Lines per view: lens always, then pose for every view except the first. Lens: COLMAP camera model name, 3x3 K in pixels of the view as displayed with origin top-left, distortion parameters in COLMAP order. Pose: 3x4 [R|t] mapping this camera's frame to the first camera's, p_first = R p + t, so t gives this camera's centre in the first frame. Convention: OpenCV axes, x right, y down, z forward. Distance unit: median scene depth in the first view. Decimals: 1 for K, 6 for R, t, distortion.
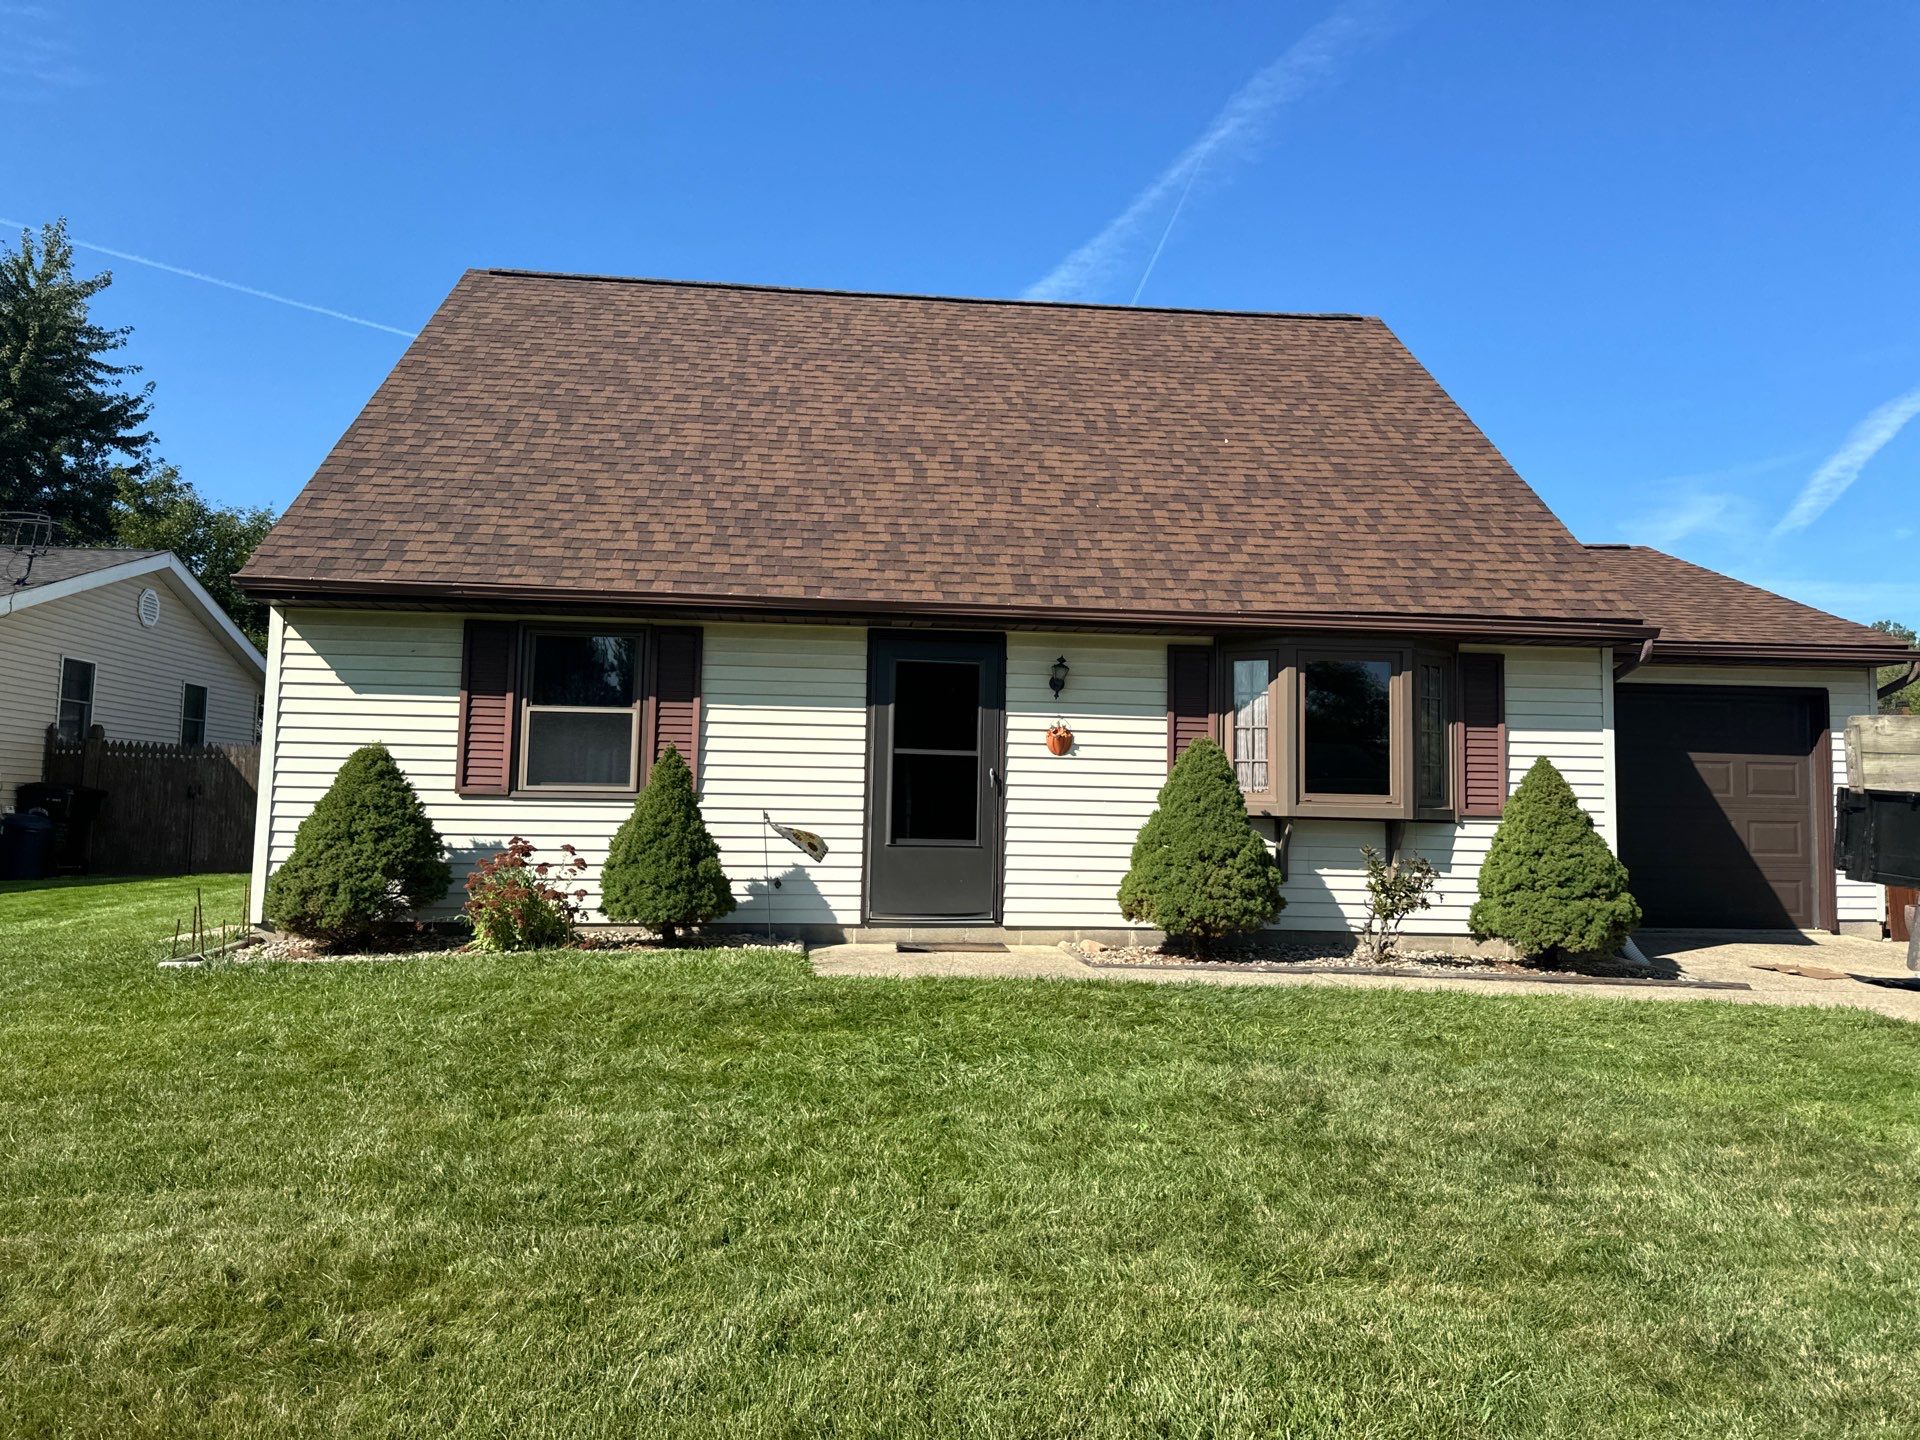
lens RADIAL K [[1354.8, 0, 960.0], [0, 1354.8, 720.0], [0, 0, 1]] dist [0.002068, -0.000085]
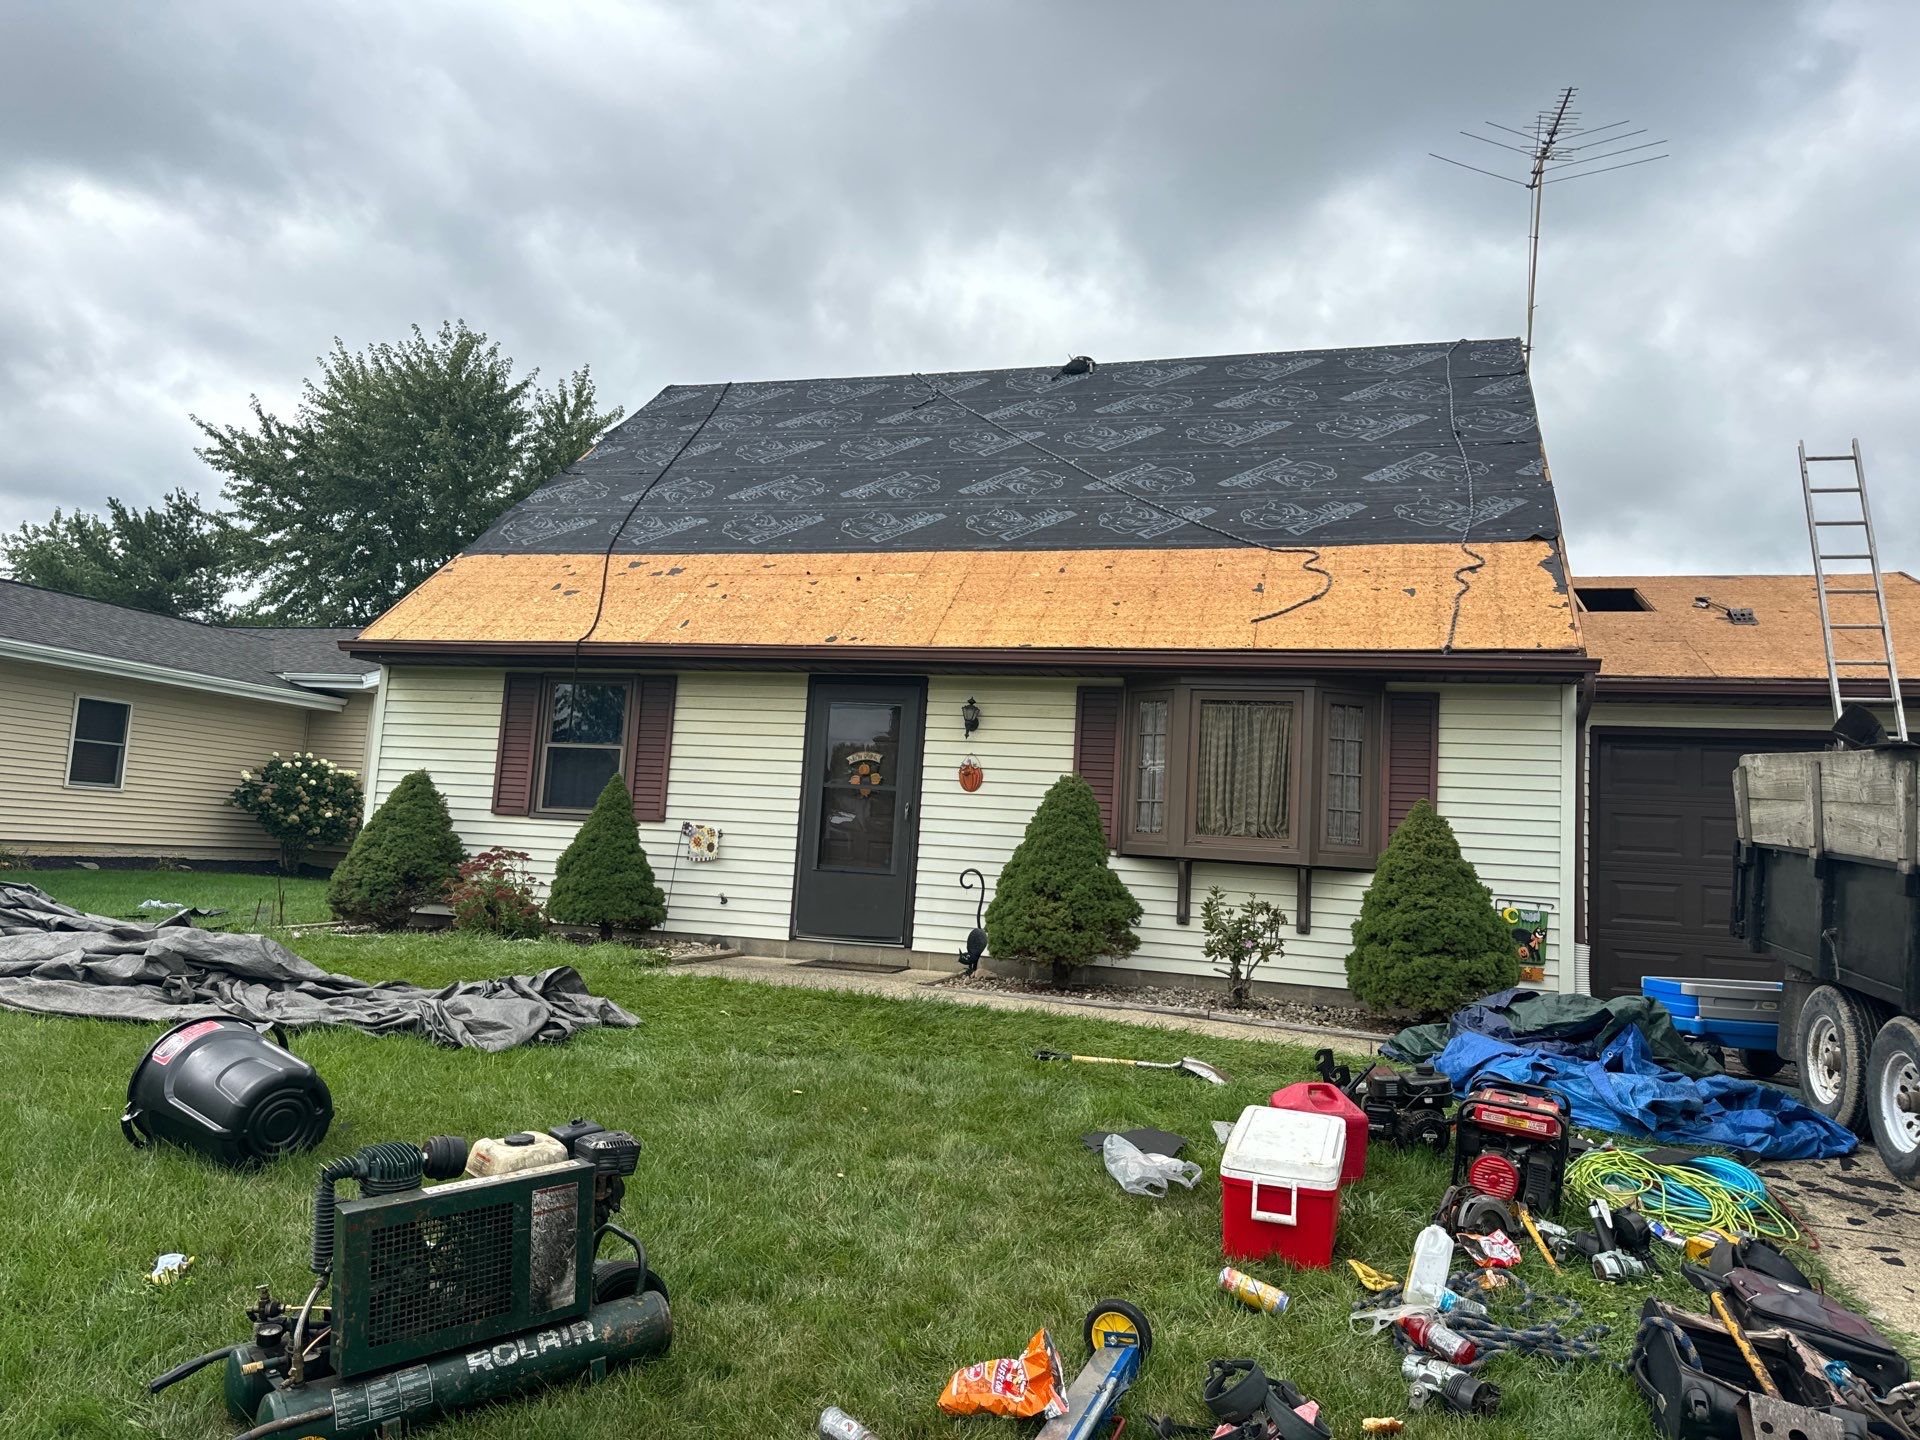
lens RADIAL K [[1354.8, 0, 960.0], [0, 1354.8, 720.0], [0, 0, 1]] dist [0.002068, -0.000085]
pose [[0.917400, -0.004630, -0.397939, 0.499382], [-0.013667, 0.998976, -0.043130, 0.016347], [0.397731, 0.045006, 0.916398, 0.029067]]
